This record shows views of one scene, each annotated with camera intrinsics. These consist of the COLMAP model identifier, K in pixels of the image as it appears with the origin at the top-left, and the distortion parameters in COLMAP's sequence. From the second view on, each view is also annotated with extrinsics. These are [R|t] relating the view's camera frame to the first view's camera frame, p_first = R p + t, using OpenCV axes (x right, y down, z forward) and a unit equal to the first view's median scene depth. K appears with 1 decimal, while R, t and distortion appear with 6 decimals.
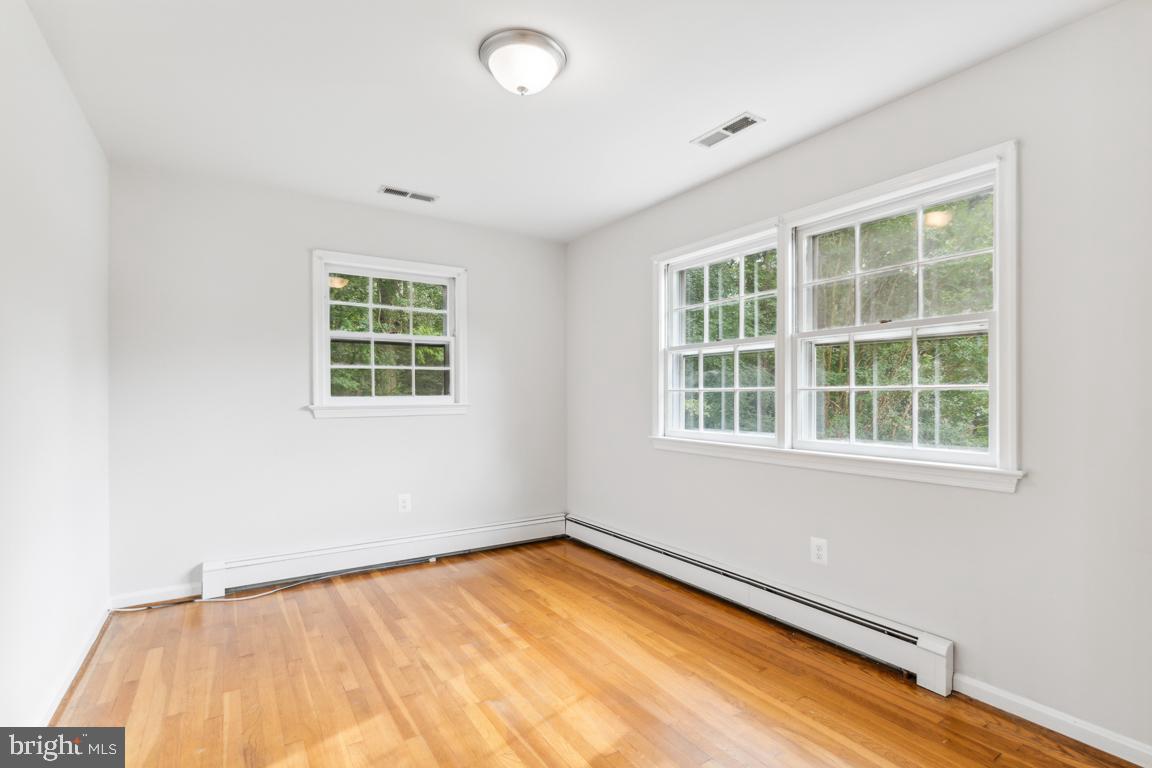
lens RADIAL K [[537.6, 0, 577.8], [0, 537.6, 384.6], [0, 0, 1]] dist [-0.010804, 0.003596]
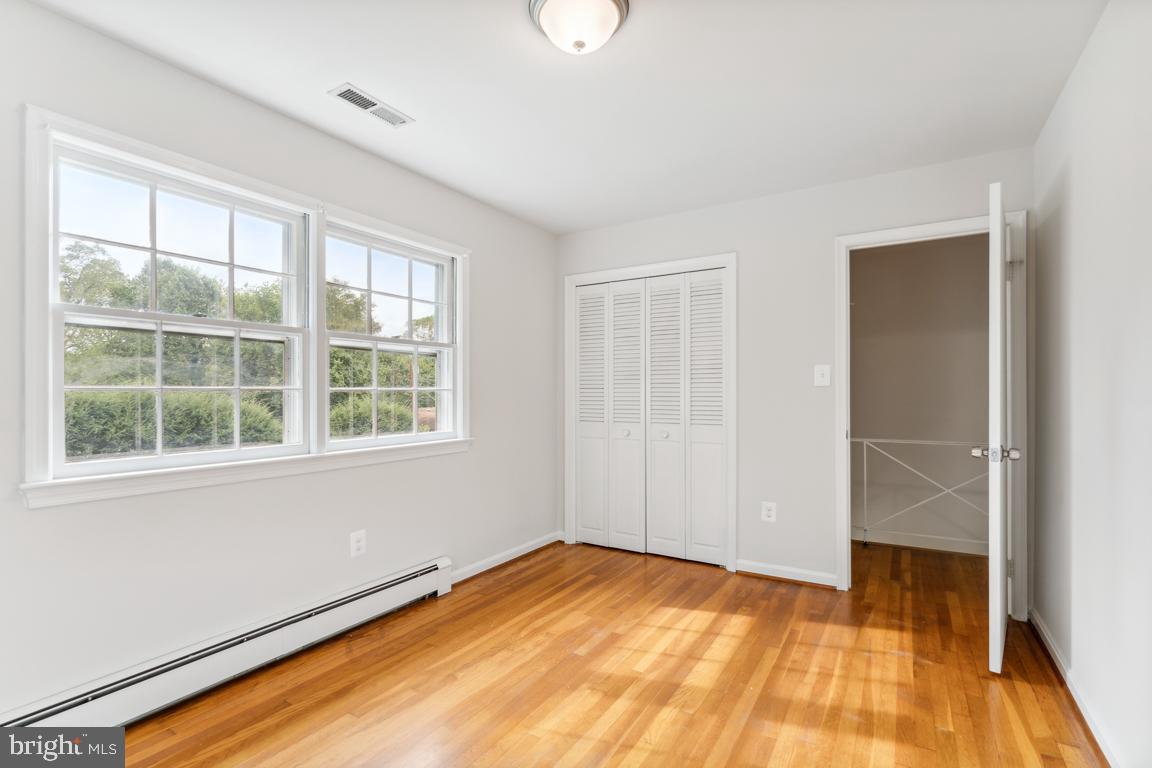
lens RADIAL K [[537.6, 0, 574.9], [0, 537.6, 391.2], [0, 0, 1]] dist [-0.010804, 0.003596]
pose [[-0.412914, 0.003336, 0.910764, -0.736537], [-0.009188, 0.999927, -0.007828, 0.016682], [-0.910724, -0.011600, -0.412854, 1.127013]]
